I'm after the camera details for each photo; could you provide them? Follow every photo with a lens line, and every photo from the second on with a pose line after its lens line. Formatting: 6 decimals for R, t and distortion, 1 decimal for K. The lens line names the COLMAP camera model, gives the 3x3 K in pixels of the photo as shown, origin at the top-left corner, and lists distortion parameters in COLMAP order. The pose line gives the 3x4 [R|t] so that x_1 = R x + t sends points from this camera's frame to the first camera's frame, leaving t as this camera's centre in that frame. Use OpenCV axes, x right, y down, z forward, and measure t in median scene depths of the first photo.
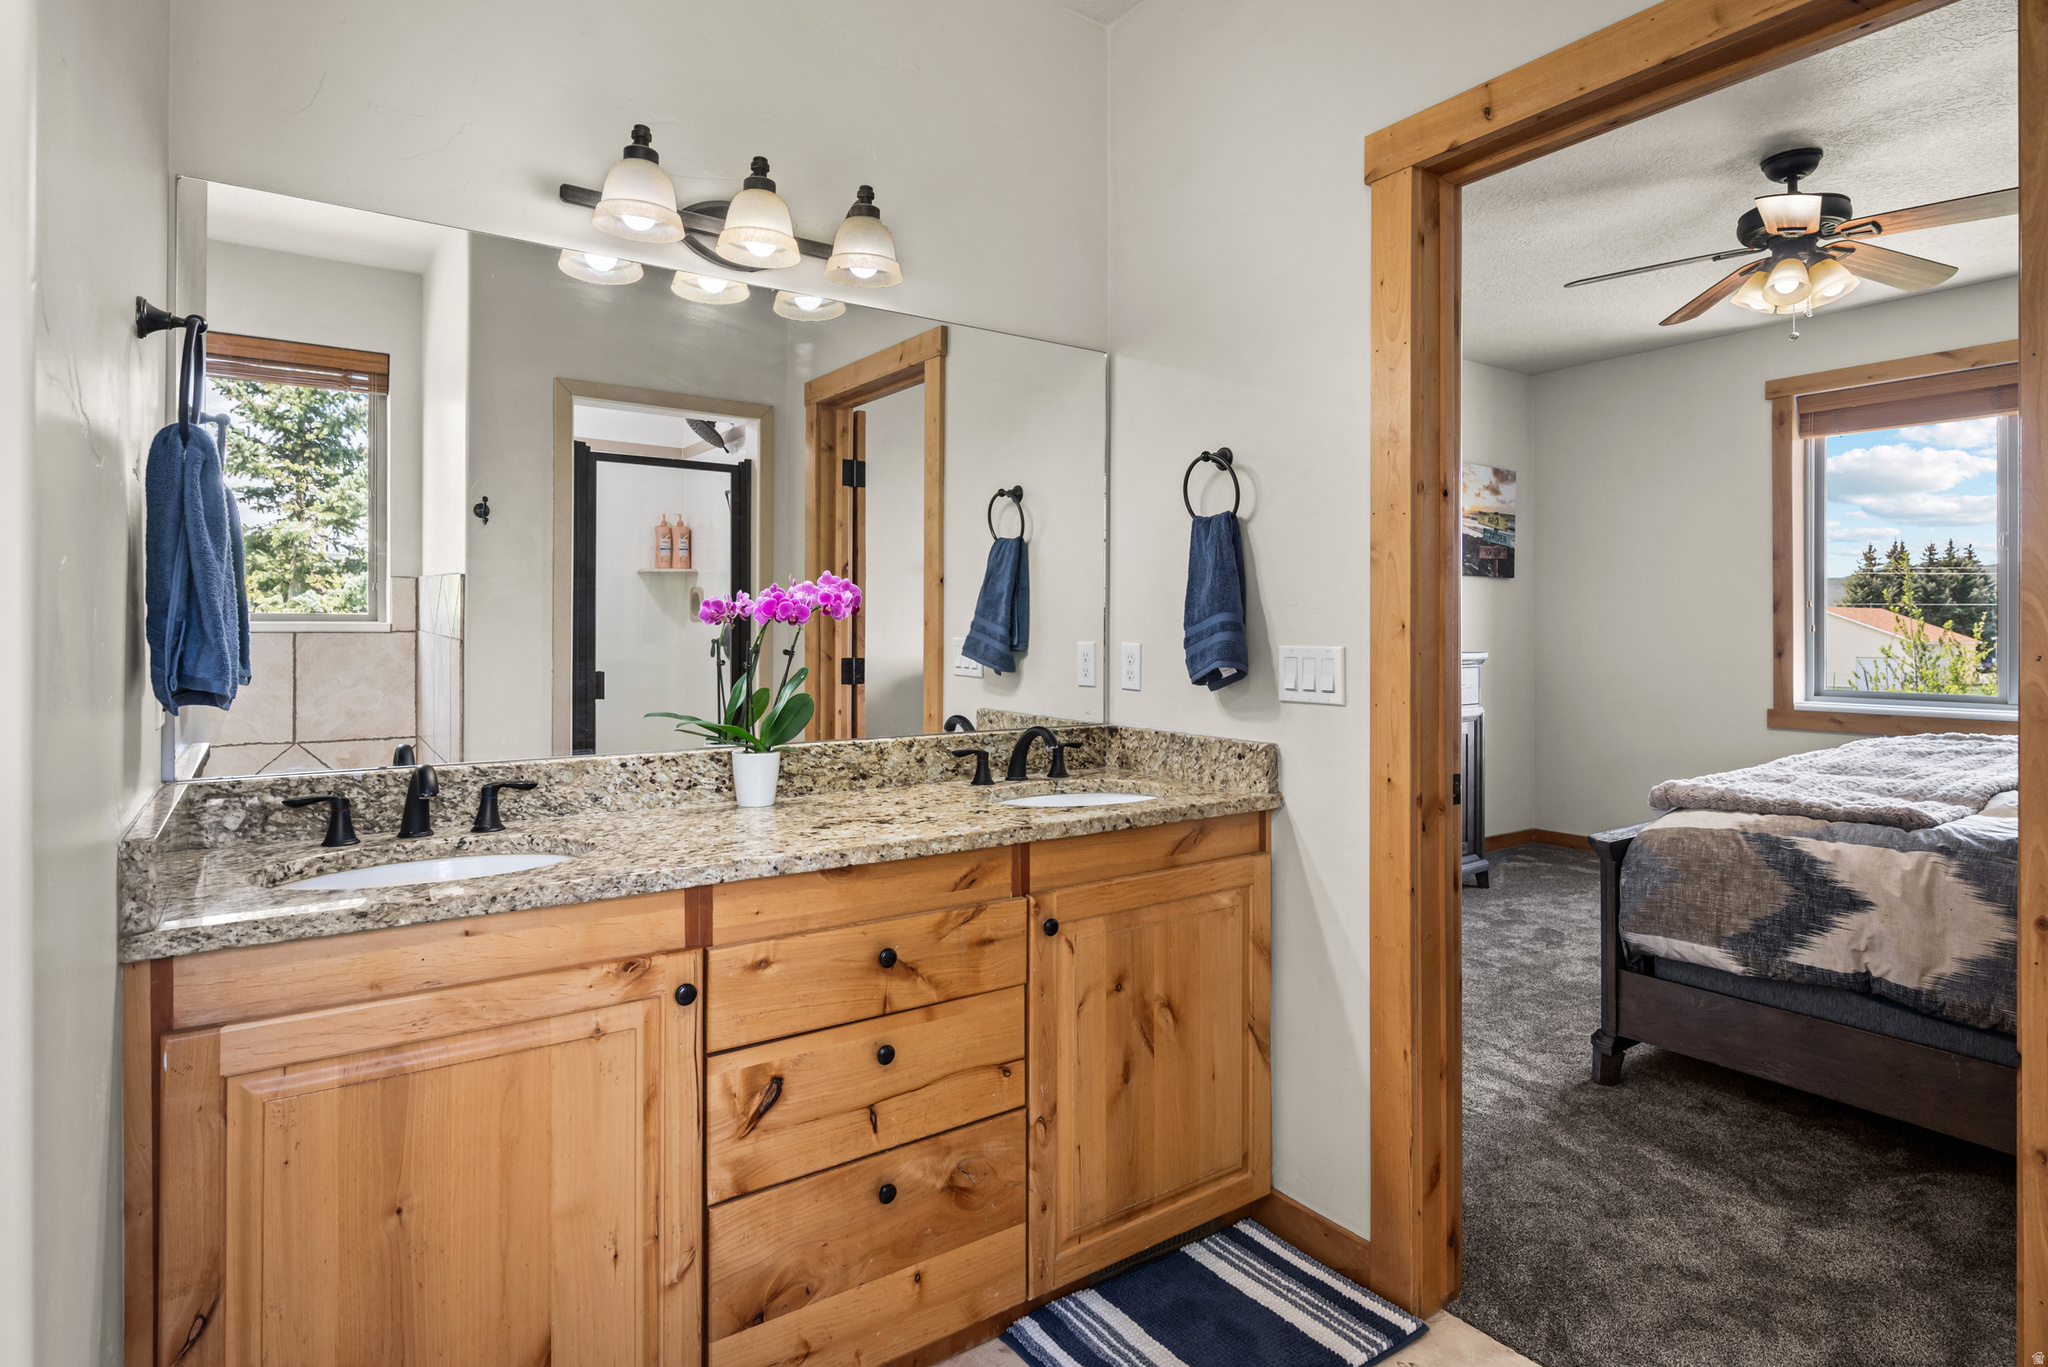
lens RADIAL K [[1068.9, 0, 1024.4], [0, 1068.9, 677.2], [0, 0, 1]] dist [-0.002003, -0.000379]
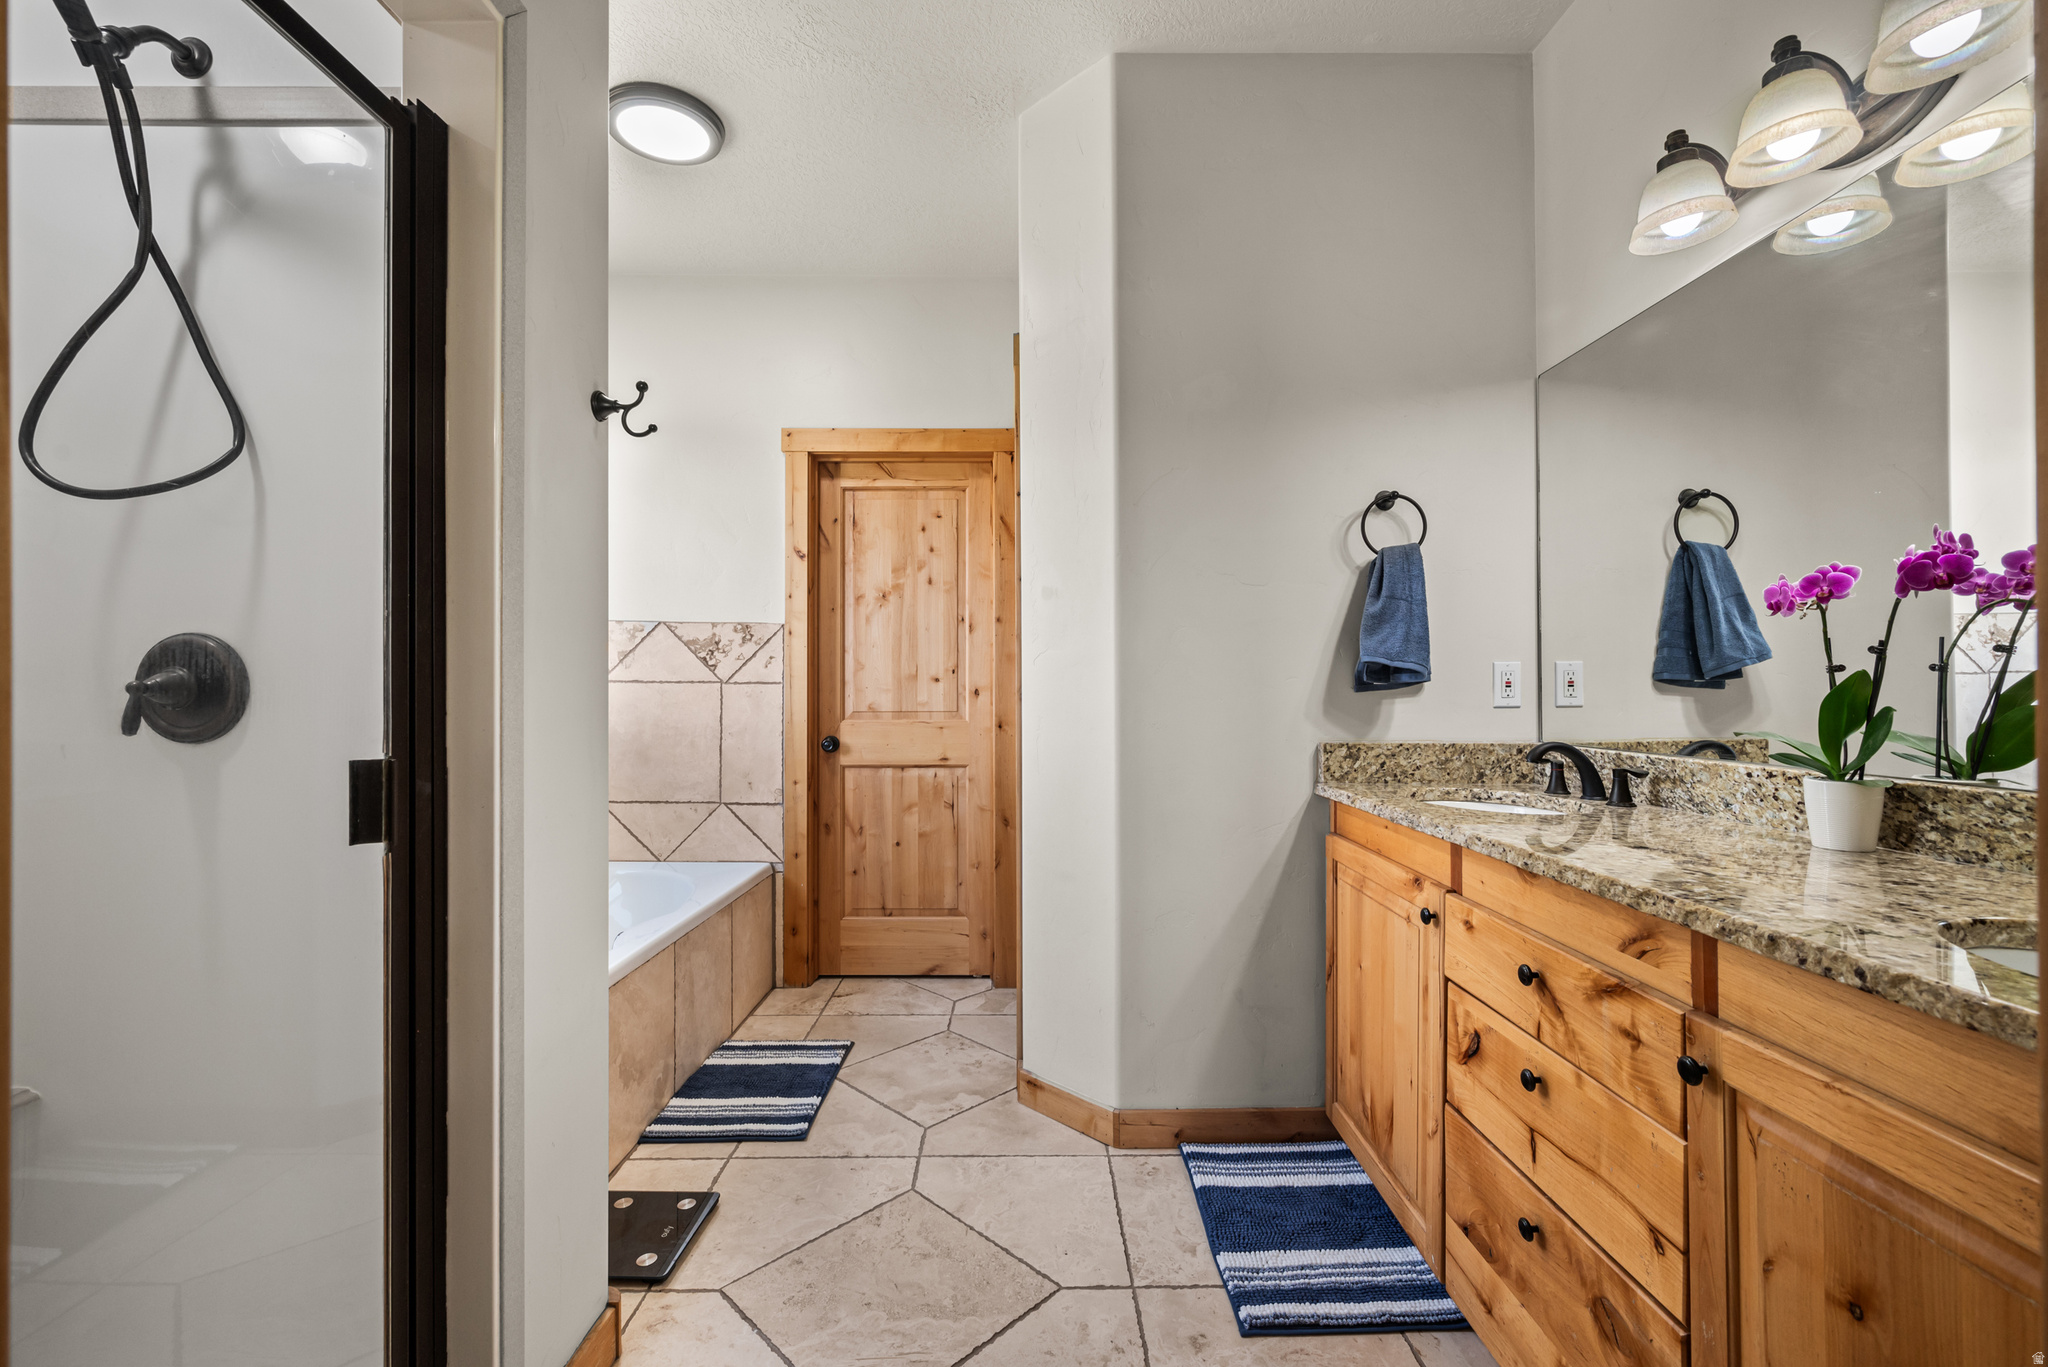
lens RADIAL K [[866.2, 0, 1024.0], [0, 866.2, 683.5], [0, 0, 1]] dist [0.000545, -0.000005]
pose [[-0.571493, -0.004199, -0.820596, 0.641095], [-0.029011, 0.999465, 0.015090, 0.007235], [0.820094, 0.032430, -0.571310, 0.912522]]
